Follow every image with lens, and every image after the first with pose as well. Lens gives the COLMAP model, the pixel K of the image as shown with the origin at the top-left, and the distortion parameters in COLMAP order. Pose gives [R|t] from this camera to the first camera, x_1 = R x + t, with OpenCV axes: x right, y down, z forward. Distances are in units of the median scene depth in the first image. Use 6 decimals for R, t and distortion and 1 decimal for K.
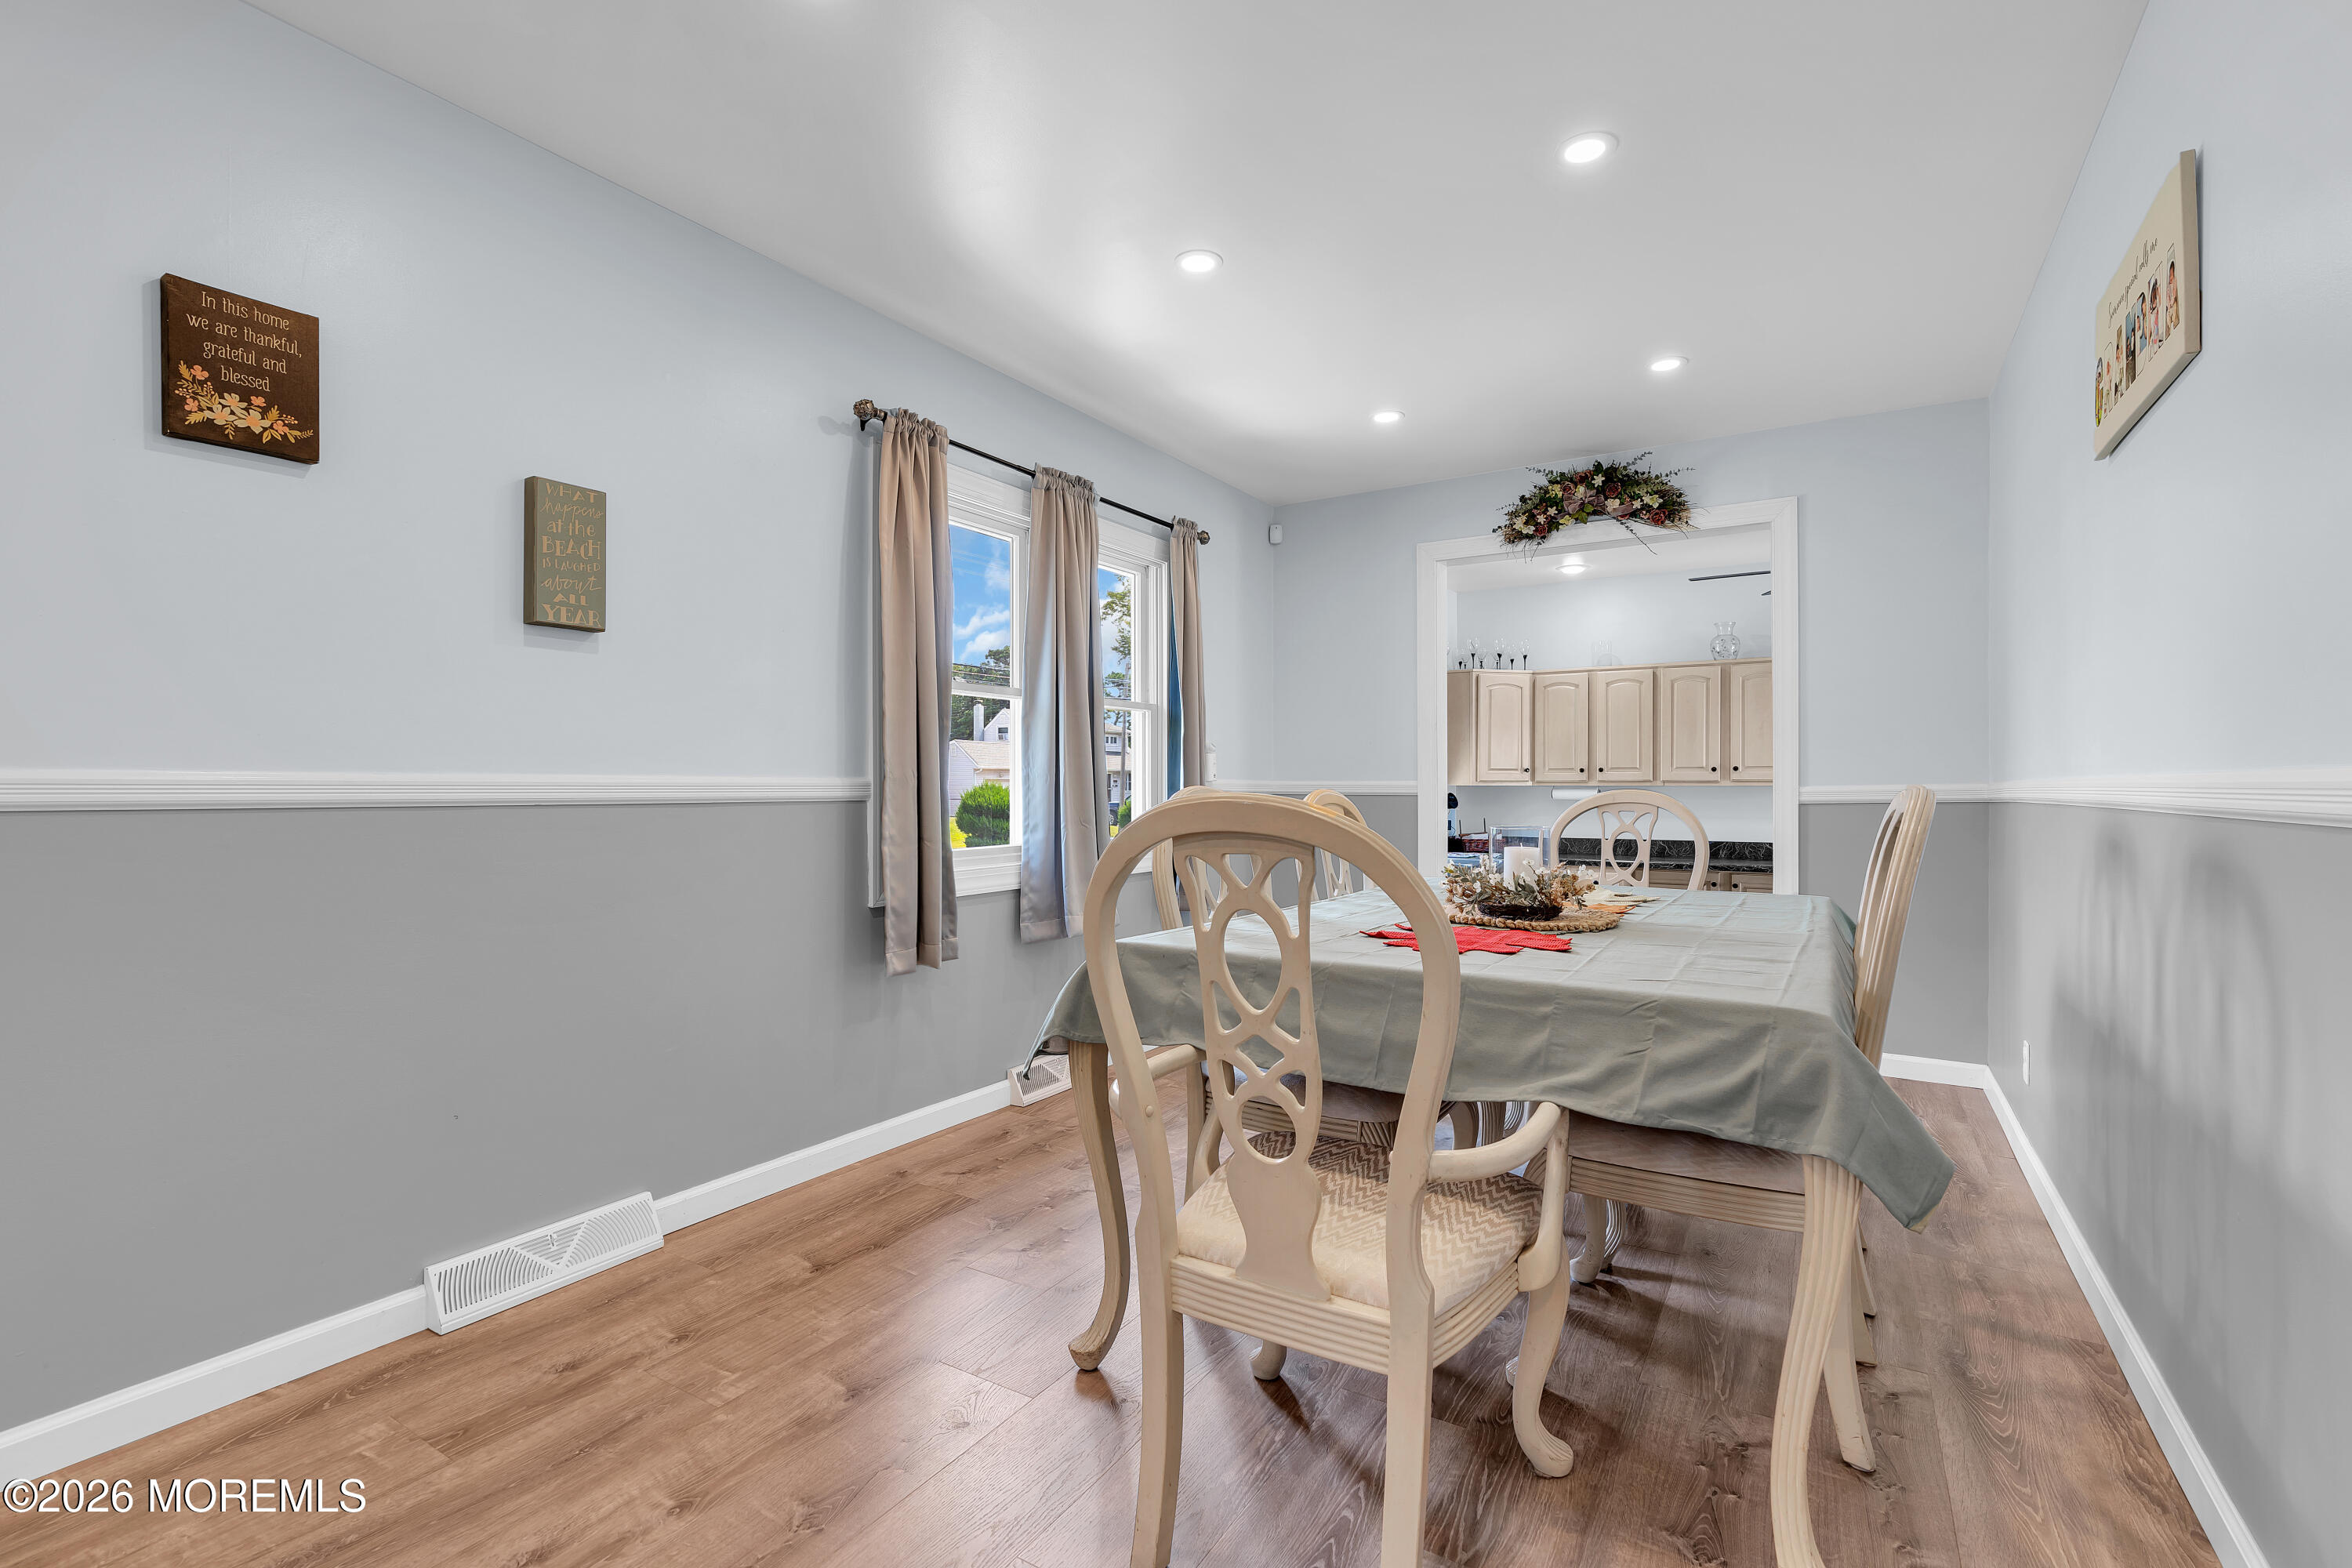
lens RADIAL K [[1085.0, 0, 1176.0], [0, 1085.0, 784.0], [0, 0, 1]] dist [-0.011545, -0.000103]
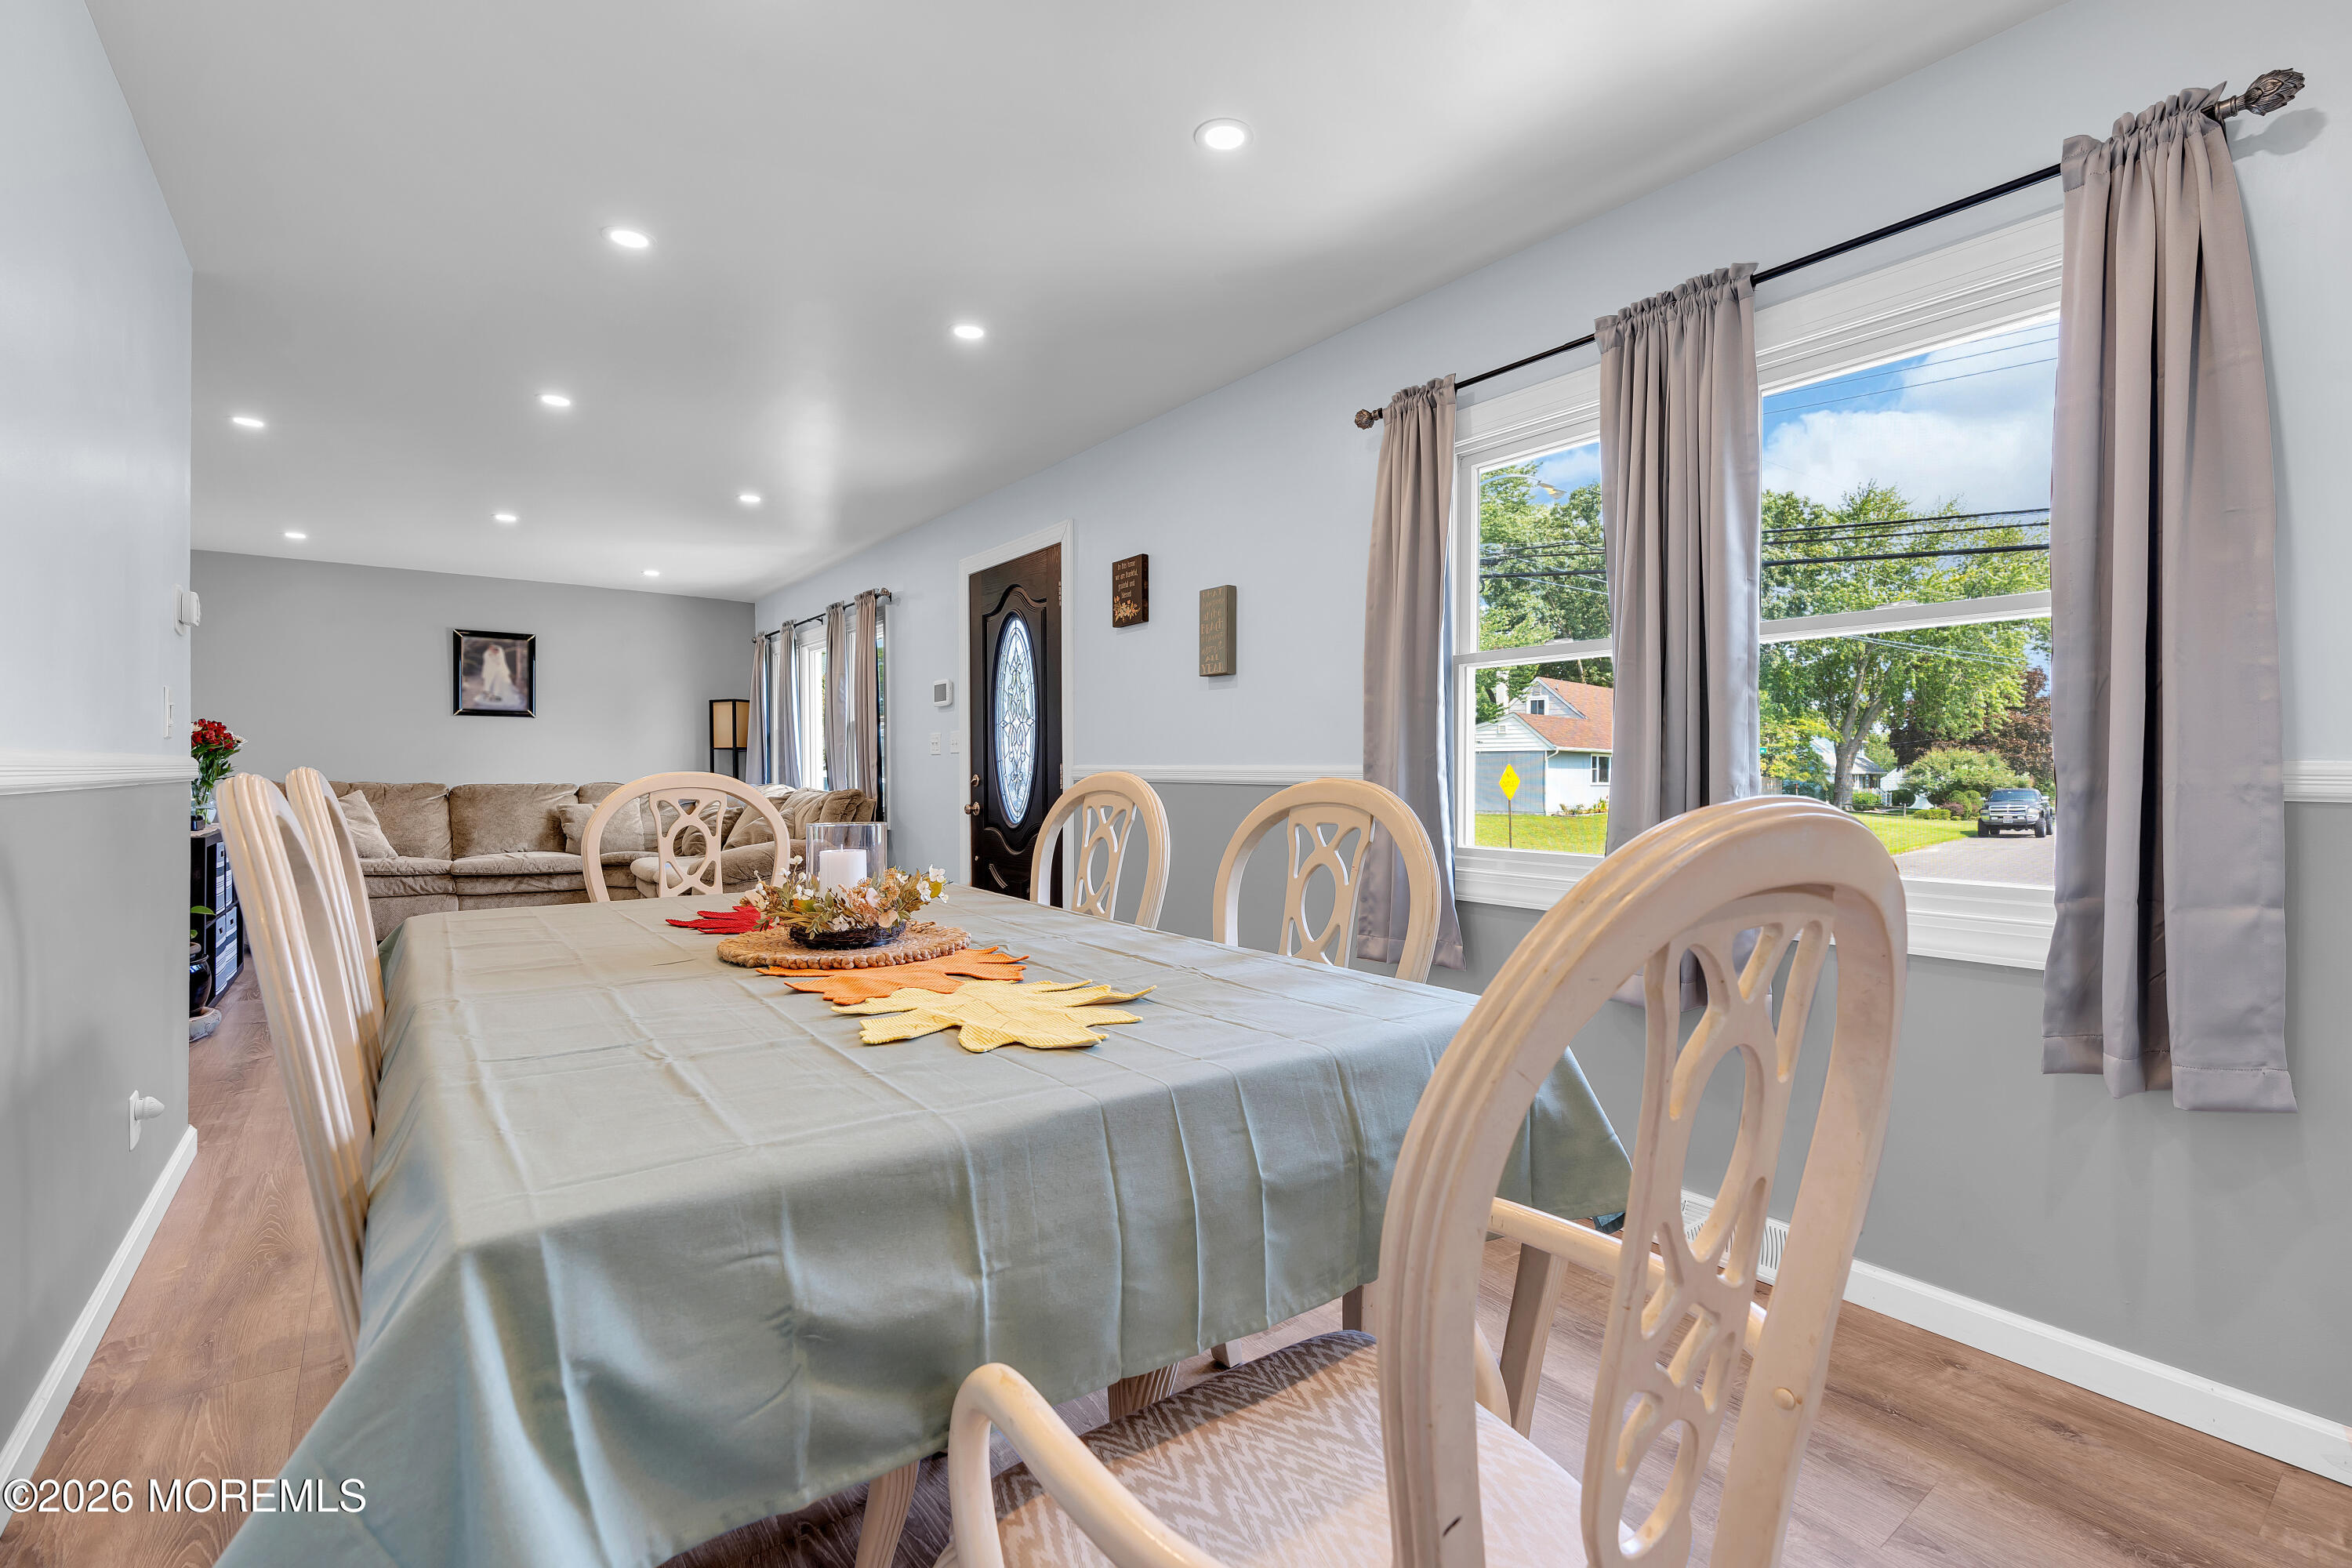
lens RADIAL K [[1074.4, 0, 1171.1], [0, 1074.4, 773.7], [0, 0, 1]] dist [-0.000247, -0.000064]
pose [[-0.384215, 0.000228, -0.923243, 0.515746], [-0.005055, 0.999984, 0.002351, 0.000126], [0.923230, 0.005570, -0.384208, 0.835178]]
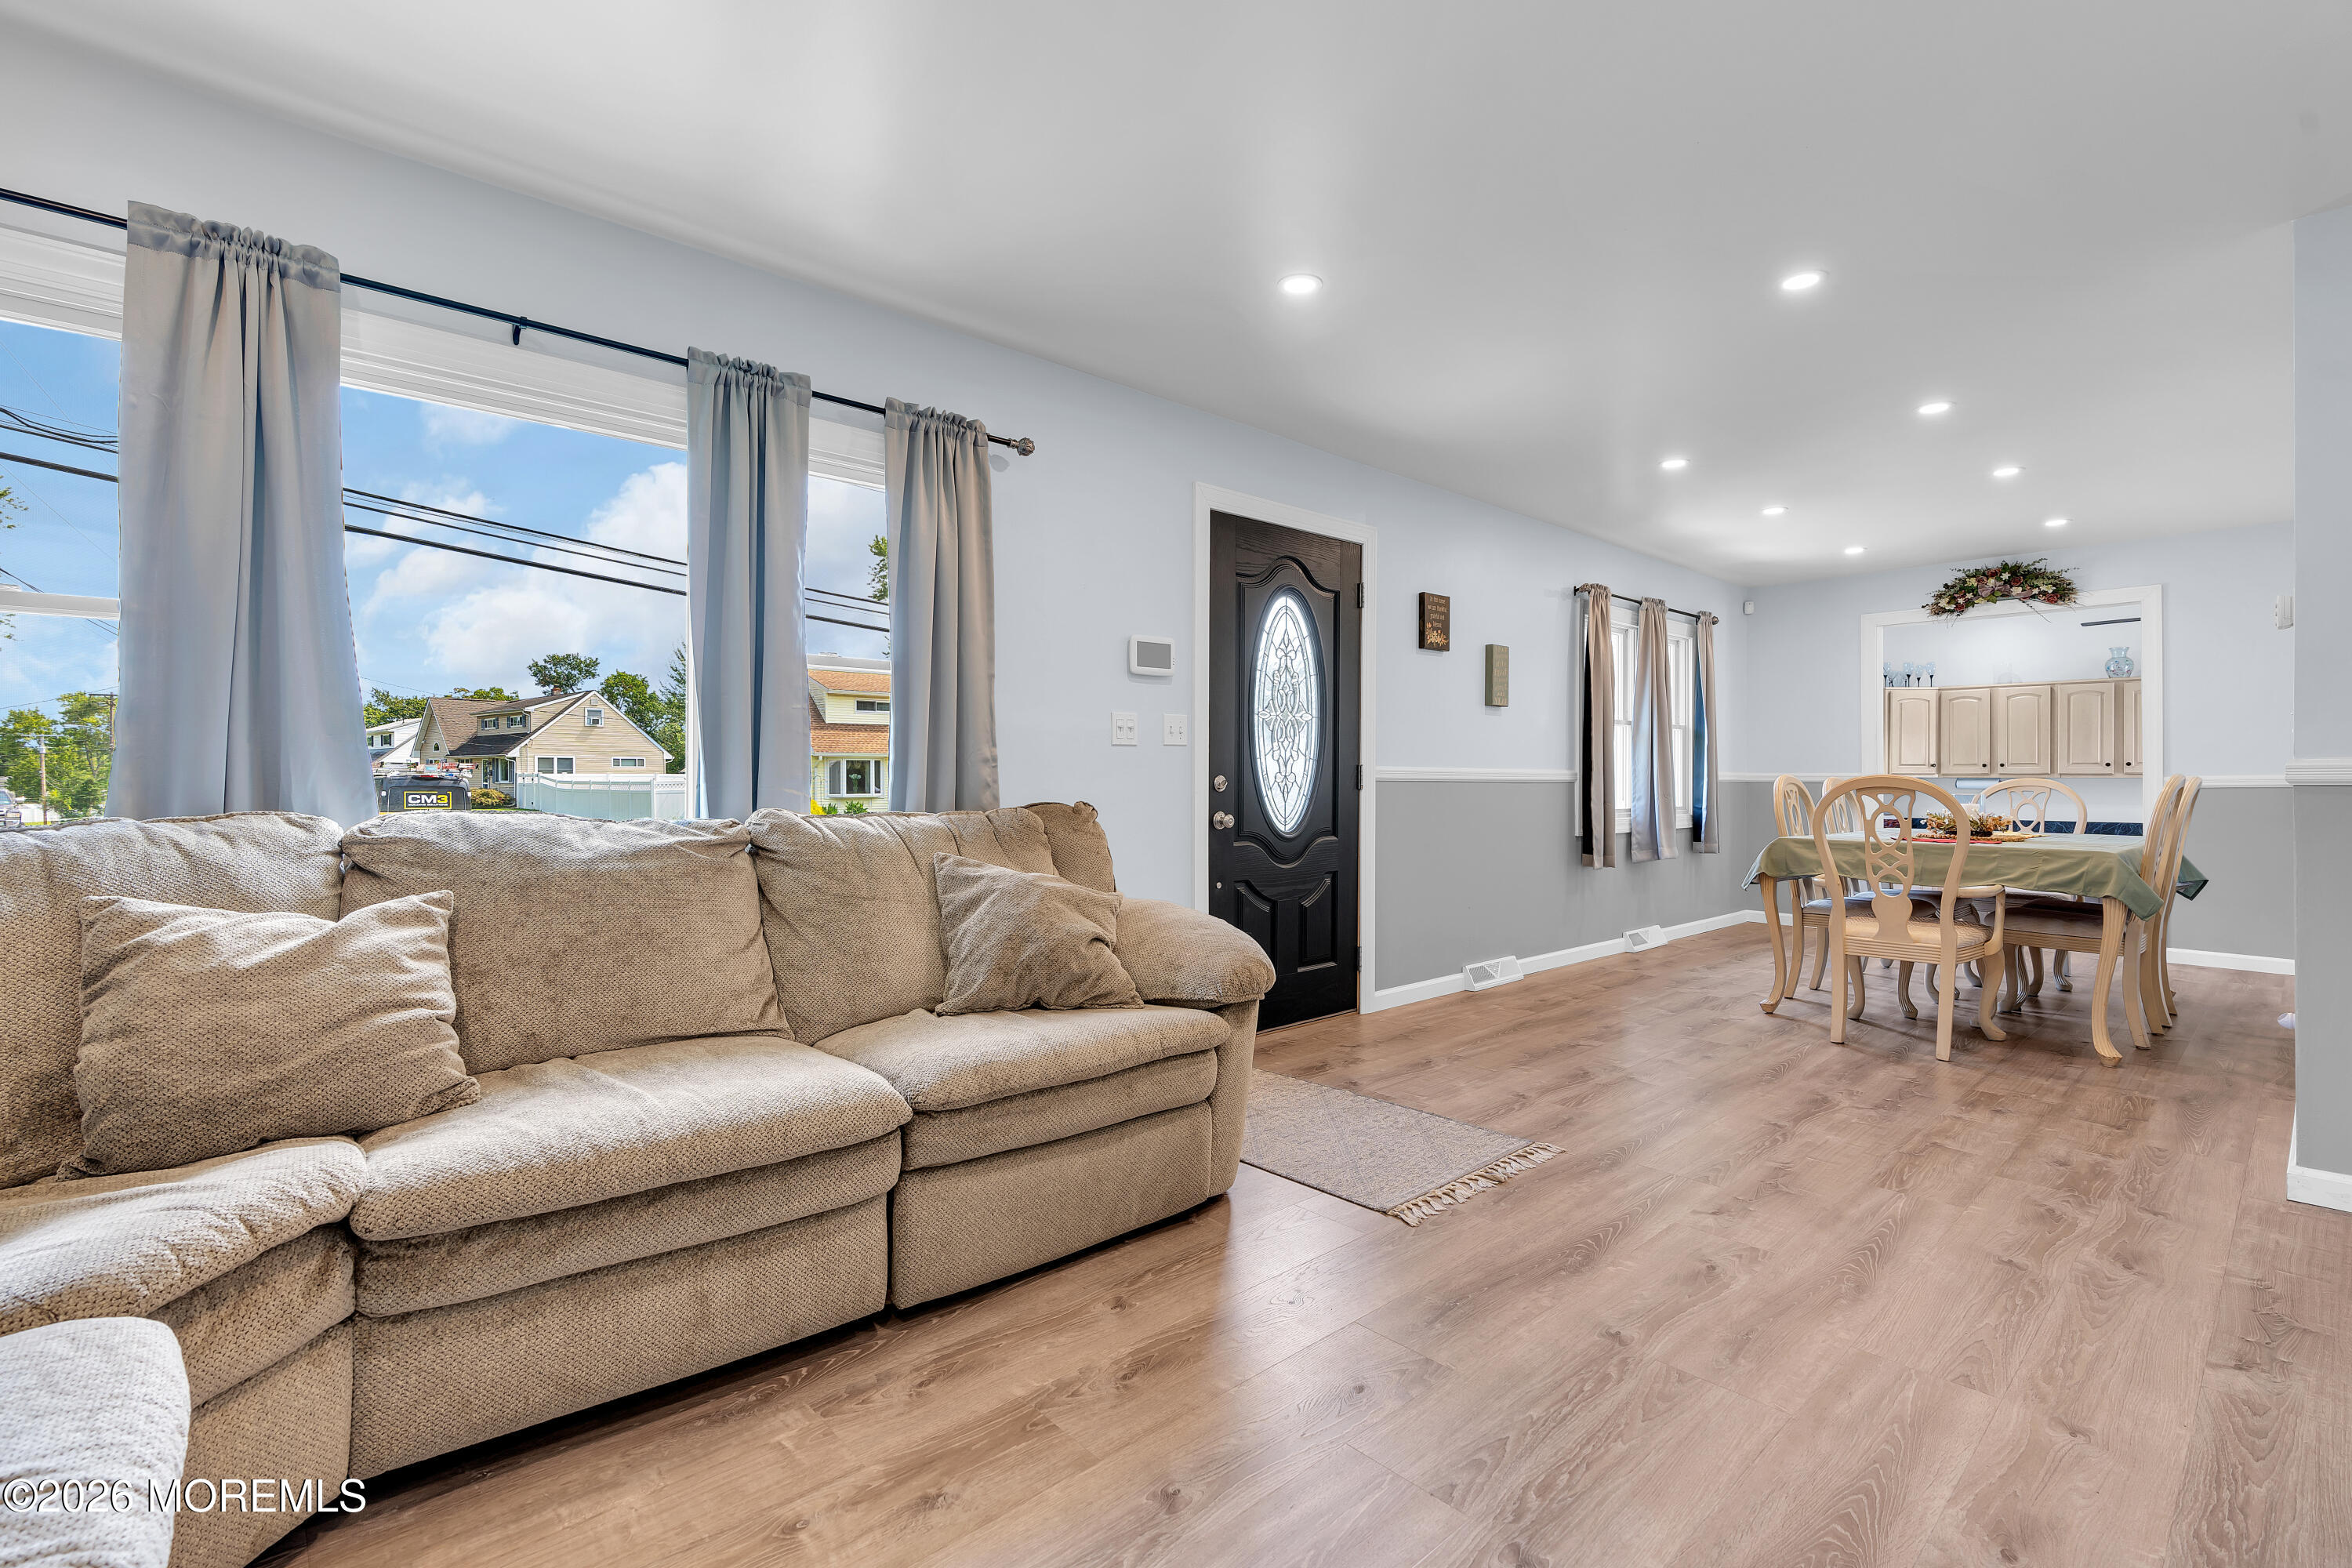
lens RADIAL K [[1074.4, 0, 1171.1], [0, 1074.4, 773.7], [0, 0, 1]] dist [-0.000247, -0.000064]
pose [[0.962314, 0.001035, -0.271940, -0.327634], [-0.002309, 0.999988, -0.004367, 0.007332], [0.271932, 0.004831, 0.962304, -0.771060]]
